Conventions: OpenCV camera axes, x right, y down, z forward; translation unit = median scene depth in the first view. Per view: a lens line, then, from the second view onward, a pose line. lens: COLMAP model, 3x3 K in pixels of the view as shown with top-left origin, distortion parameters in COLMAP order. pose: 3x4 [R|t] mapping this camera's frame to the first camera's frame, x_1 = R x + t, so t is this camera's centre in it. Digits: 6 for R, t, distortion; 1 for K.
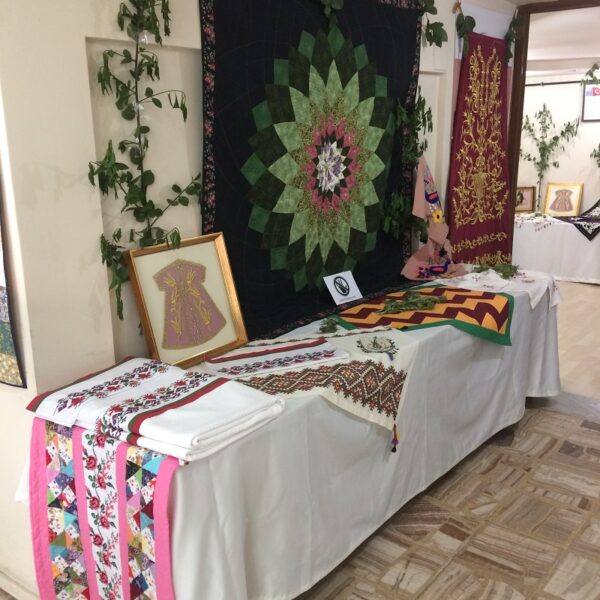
lens RADIAL K [[674.1, 0, 301.9], [0, 674.1, 296.8], [0, 0, 1]] dist [0.064740, 0.000000]
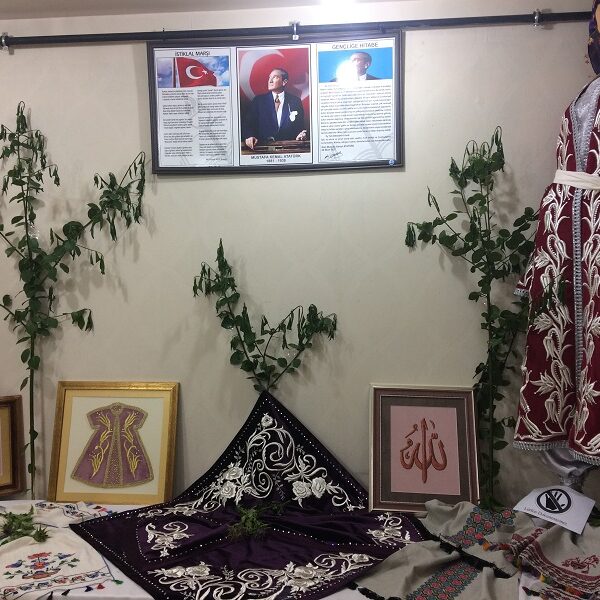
lens RADIAL K [[674.1, 0, 302.6], [0, 674.1, 299.5], [0, 0, 1]] dist [0.064740, 0.000000]
pose [[0.830755, 0.001520, 0.556636, 0.293117], [0.122117, 0.975137, -0.184918, -0.139565], [-0.543078, 0.221597, 0.809915, 0.723584]]
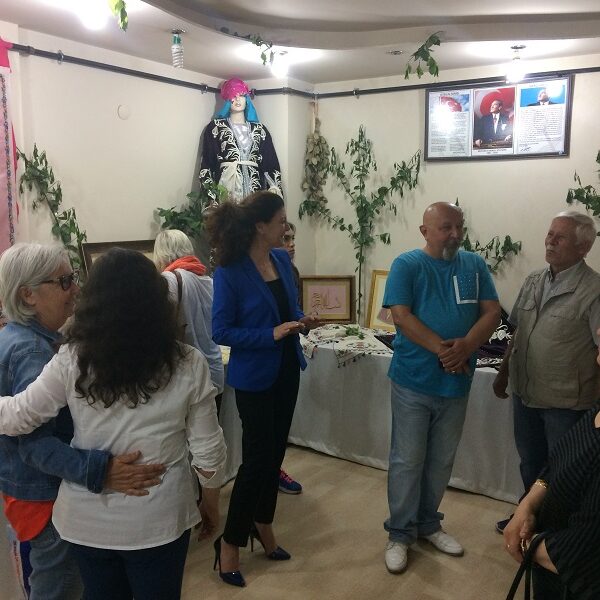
lens RADIAL K [[674.1, 0, 299.3], [0, 674.1, 301.0], [0, 0, 1]] dist [0.064740, 0.000000]
pose [[0.993411, 0.013103, 0.113858, 0.244783], [-0.002870, 0.995975, -0.089582, -0.096281], [-0.114573, 0.088665, 0.989450, 0.480849]]
